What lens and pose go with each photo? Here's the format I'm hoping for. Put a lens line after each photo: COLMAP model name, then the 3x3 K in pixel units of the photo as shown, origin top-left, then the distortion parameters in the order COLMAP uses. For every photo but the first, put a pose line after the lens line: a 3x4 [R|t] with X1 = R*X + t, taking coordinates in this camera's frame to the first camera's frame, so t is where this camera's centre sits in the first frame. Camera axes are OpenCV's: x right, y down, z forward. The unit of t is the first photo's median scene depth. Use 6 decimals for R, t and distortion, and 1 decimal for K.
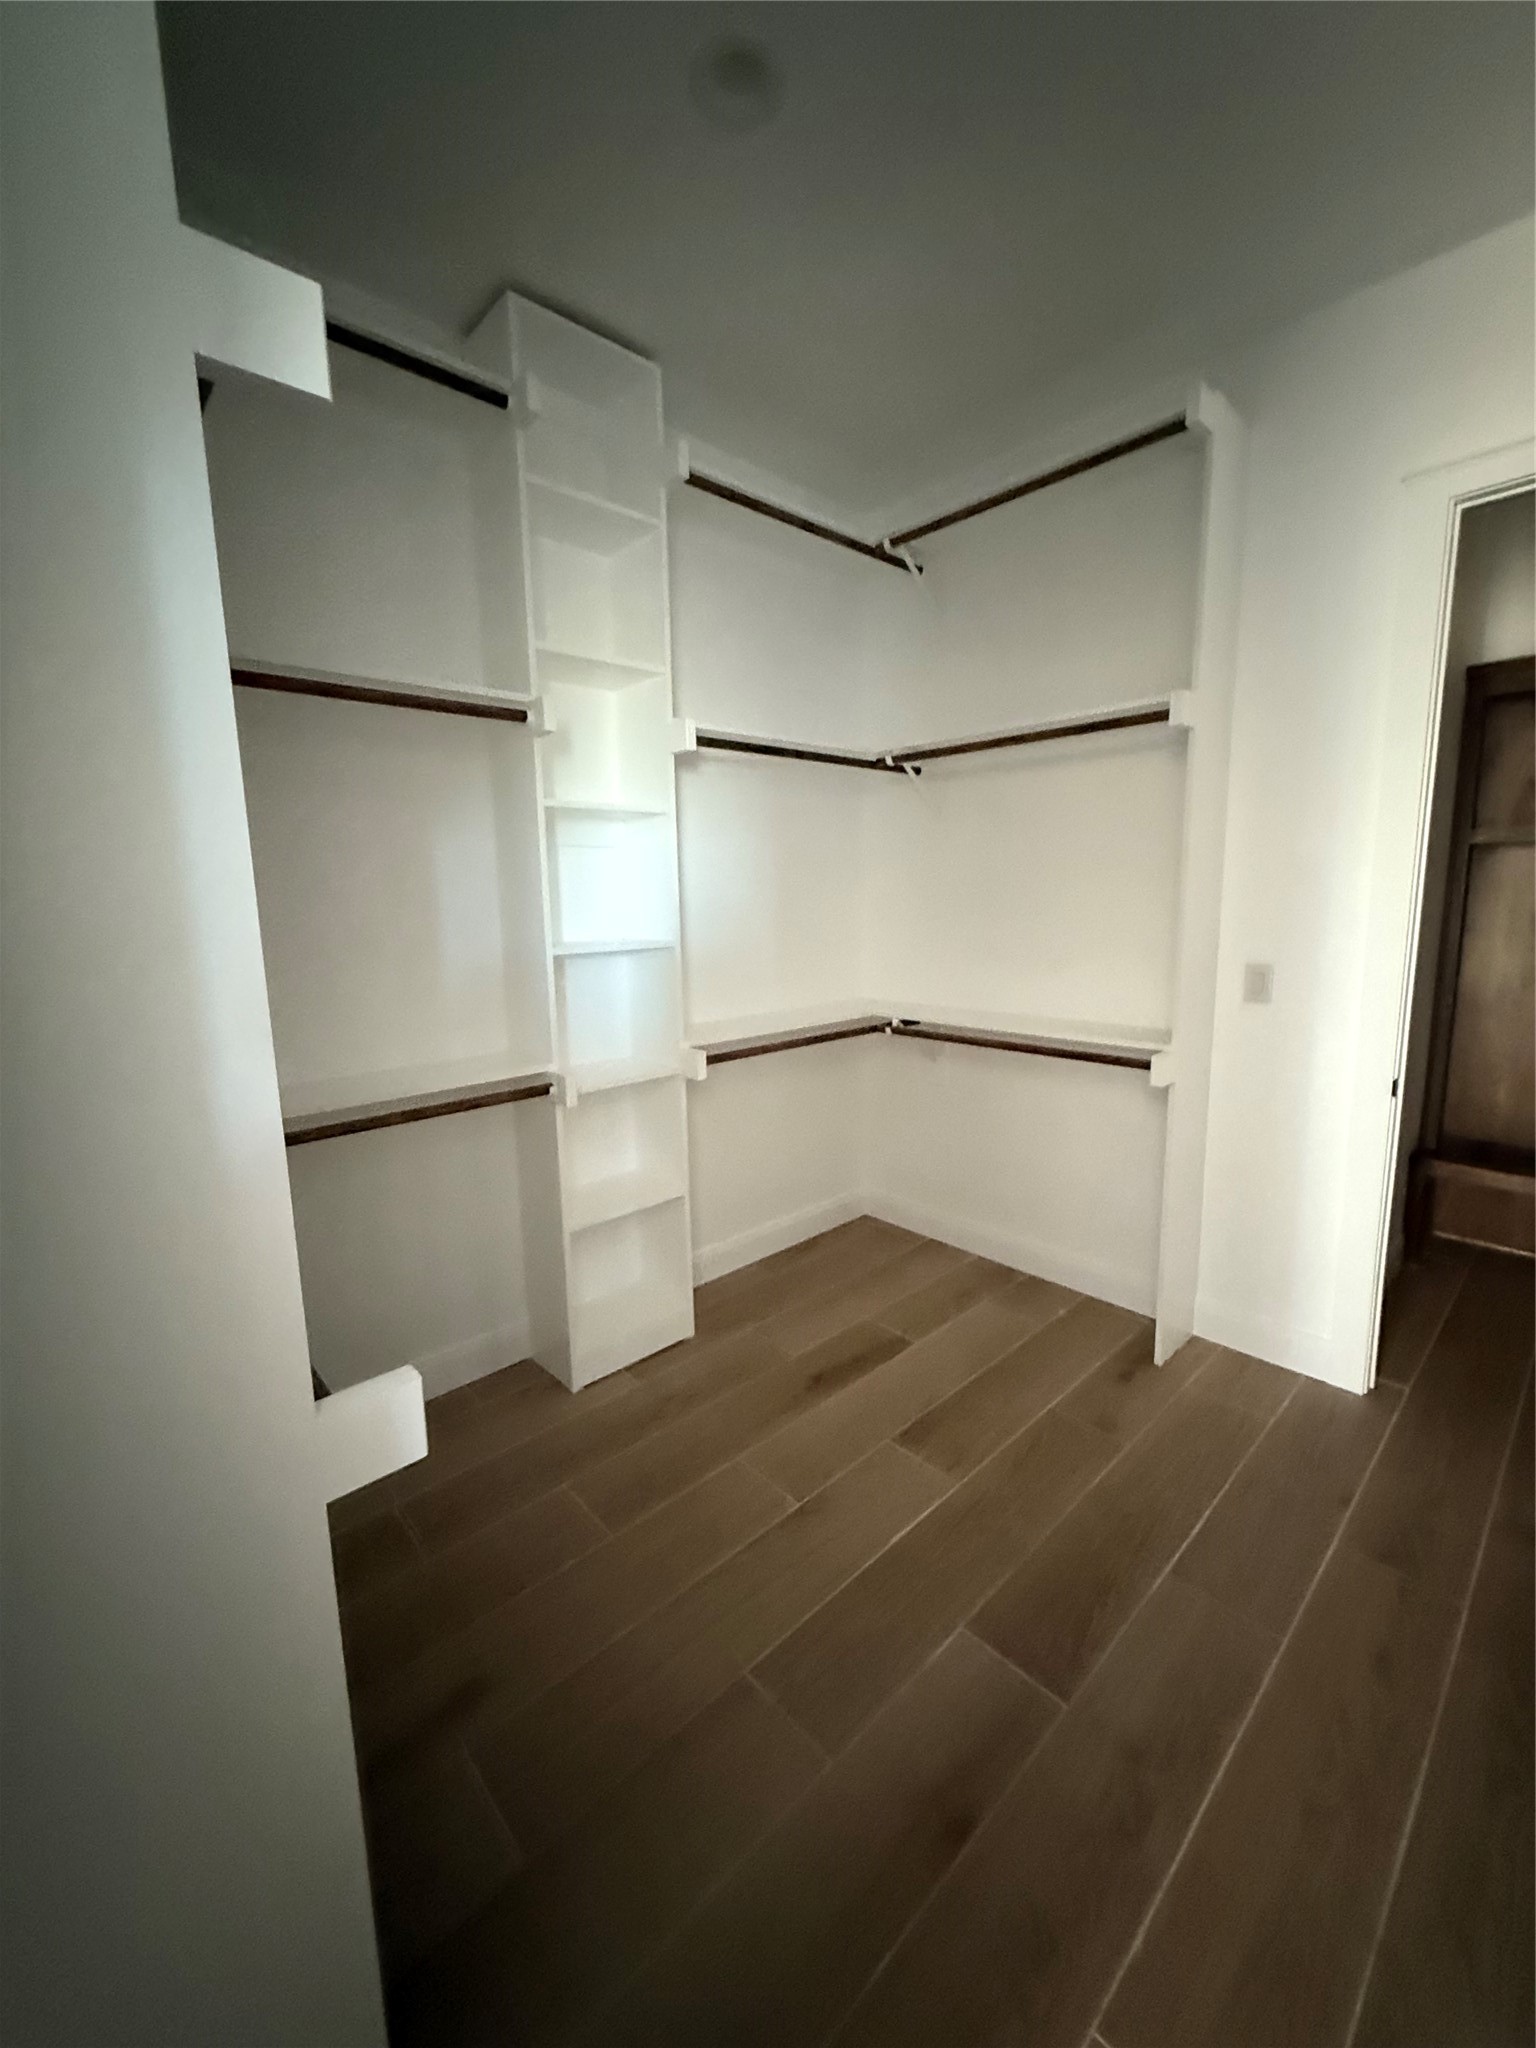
lens RADIAL K [[813.0, 0, 773.6], [0, 813.0, 1013.1], [0, 0, 1]] dist [-0.011143, 0.002226]
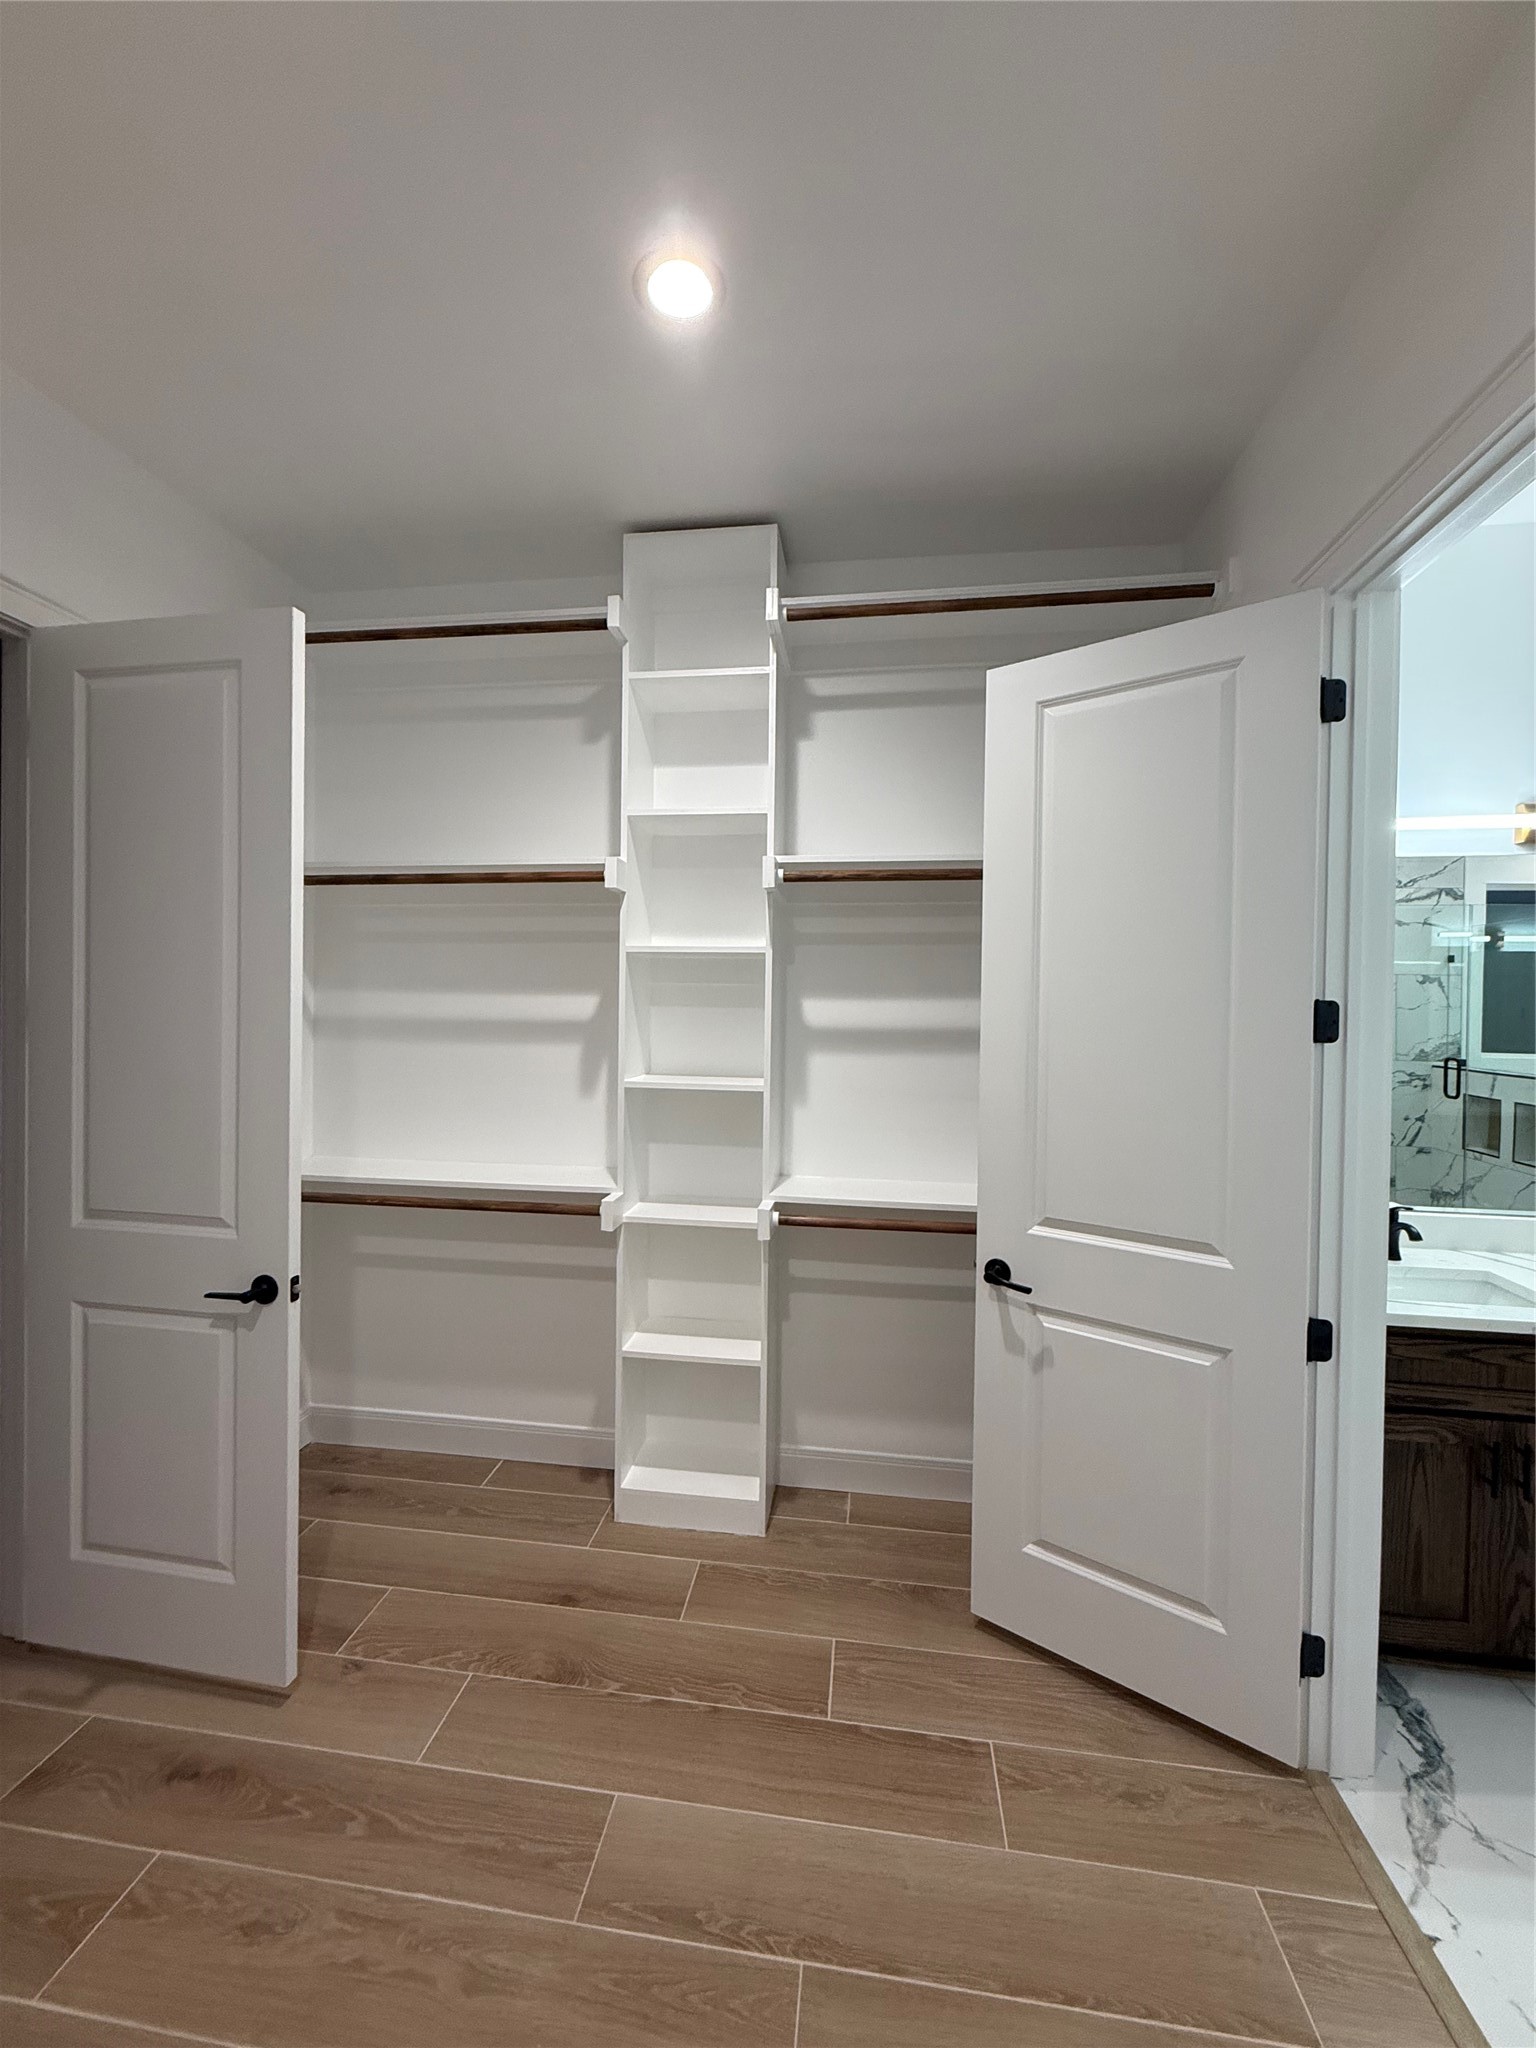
lens RADIAL K [[813.0, 0, 769.9], [0, 813.0, 1026.7], [0, 0, 1]] dist [-0.011143, 0.002226]
pose [[0.636080, 0.041285, -0.770518, 0.557377], [-0.147318, 0.986697, -0.068746, -0.086223], [0.757430, 0.157239, 0.633700, 0.371730]]
